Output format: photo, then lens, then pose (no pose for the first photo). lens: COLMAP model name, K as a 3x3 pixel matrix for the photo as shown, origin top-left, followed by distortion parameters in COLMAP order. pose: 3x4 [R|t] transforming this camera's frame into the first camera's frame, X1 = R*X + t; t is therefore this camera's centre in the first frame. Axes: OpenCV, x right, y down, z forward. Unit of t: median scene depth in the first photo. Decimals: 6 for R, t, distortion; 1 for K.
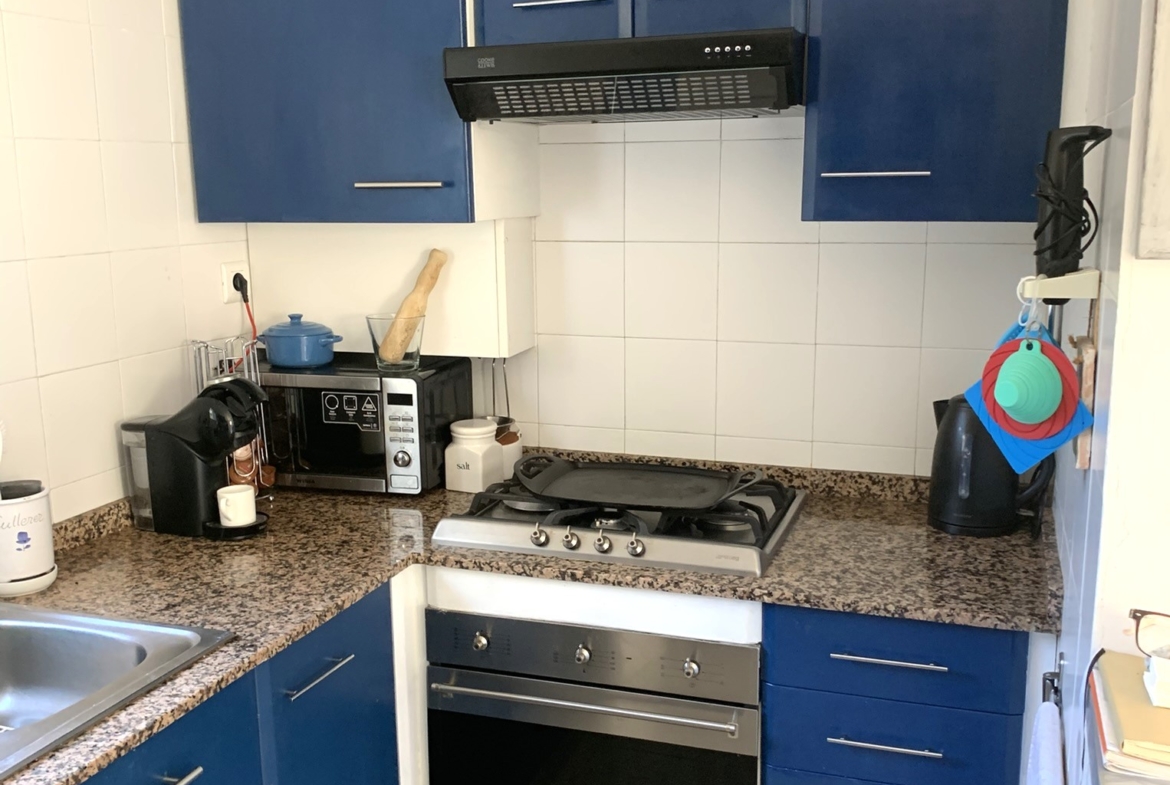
lens RADIAL K [[1189.2, 0, 585.0], [0, 1189.2, 392.5], [0, 0, 1]] dist [0.053556, -0.184438]
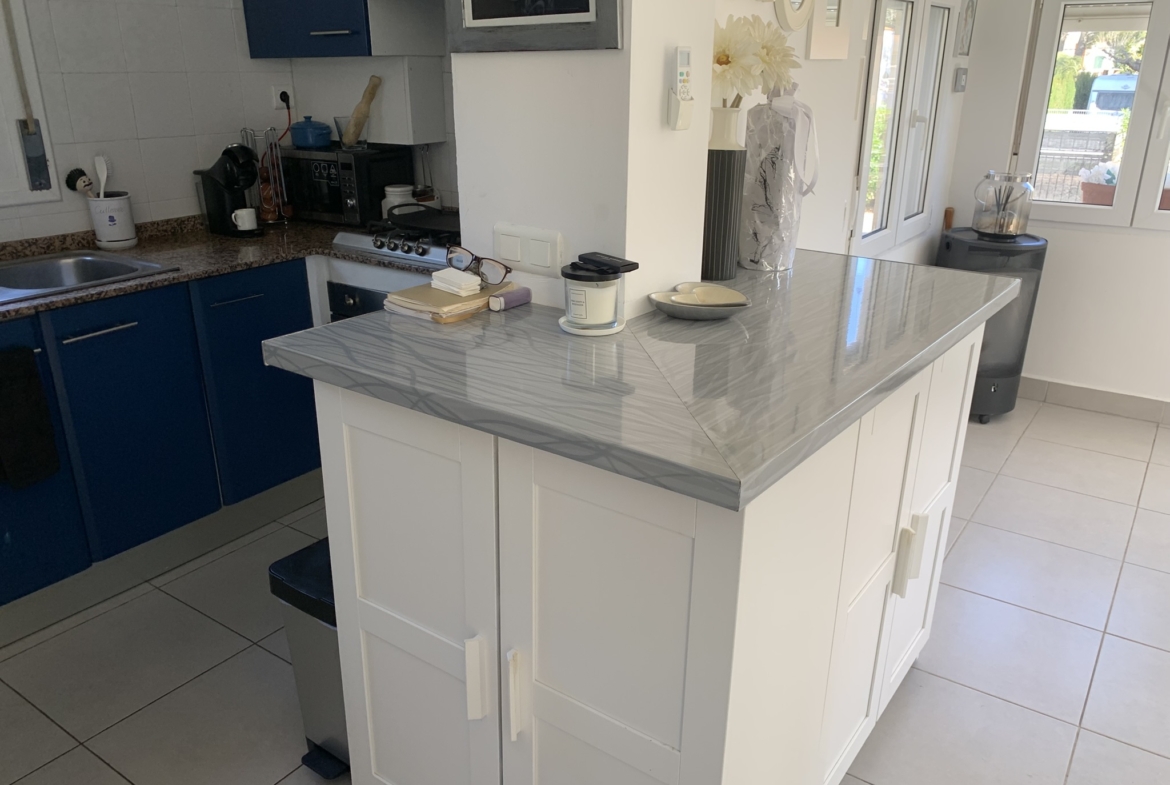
lens RADIAL K [[883.2, 0, 576.4], [0, 883.2, 398.1], [0, 0, 1]] dist [0.046100, -0.060548]
pose [[0.956398, 0.107618, -0.271515, 0.570241], [-0.056815, 0.980433, 0.188475, 0.075586], [0.286486, -0.164831, 0.943799, -0.173399]]
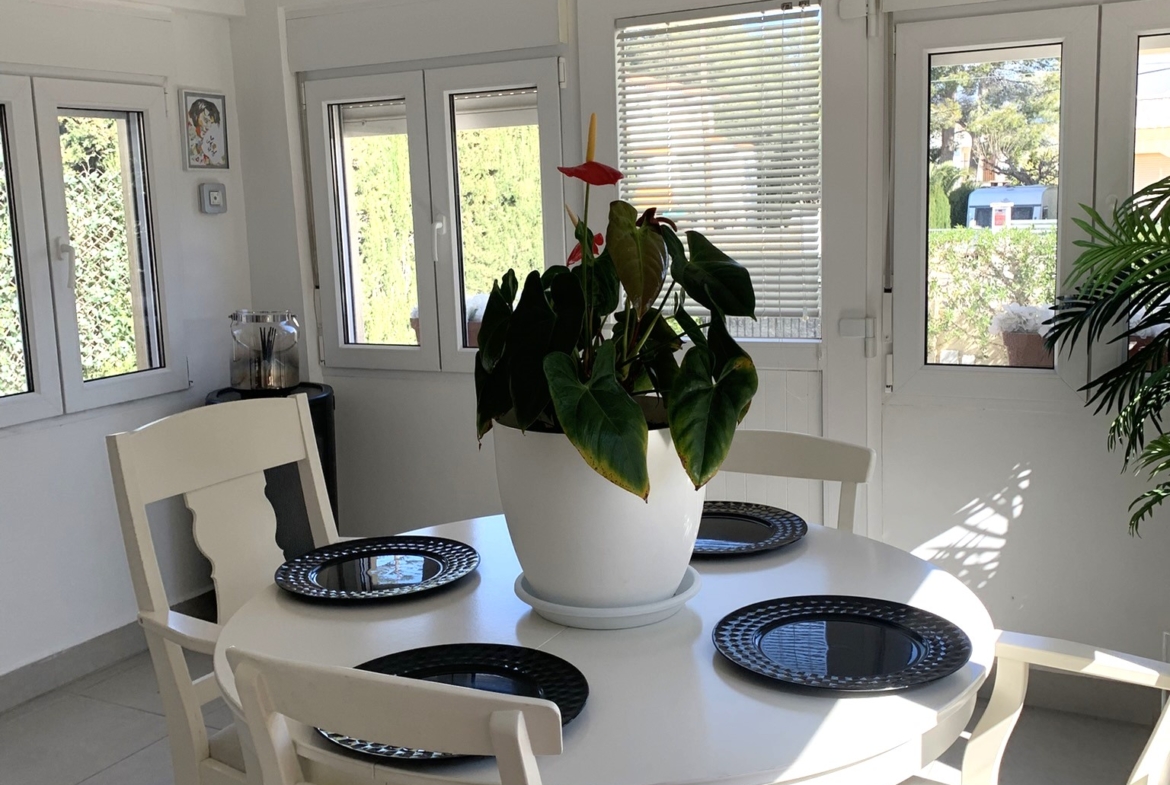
lens RADIAL K [[1176.2, 0, 585.0], [0, 1176.2, 392.5], [0, 0, 1]] dist [0.019727, 0.010426]
pose [[0.986974, -0.000909, -0.160879, 1.606003], [-0.000142, 0.999979, -0.006525, 0.057725], [0.160882, 0.006463, 0.986952, 0.117034]]
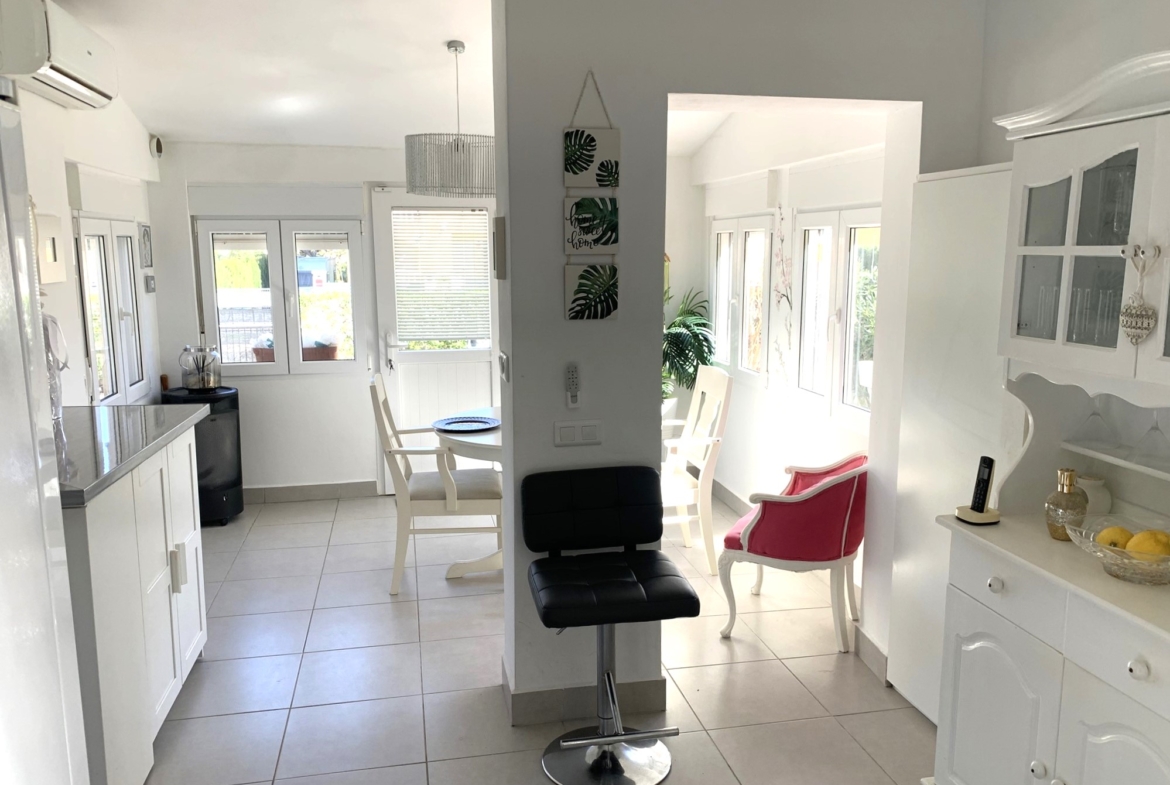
lens RADIAL K [[896.8, 0, 601.0], [0, 896.8, 397.0], [0, 0, 1]] dist [-0.000481, -0.006998]
pose [[0.853827, -0.077116, 0.514813, 0.520805], [0.083809, 0.996429, 0.010260, 0.129818], [-0.513766, 0.034385, 0.857241, -0.878665]]
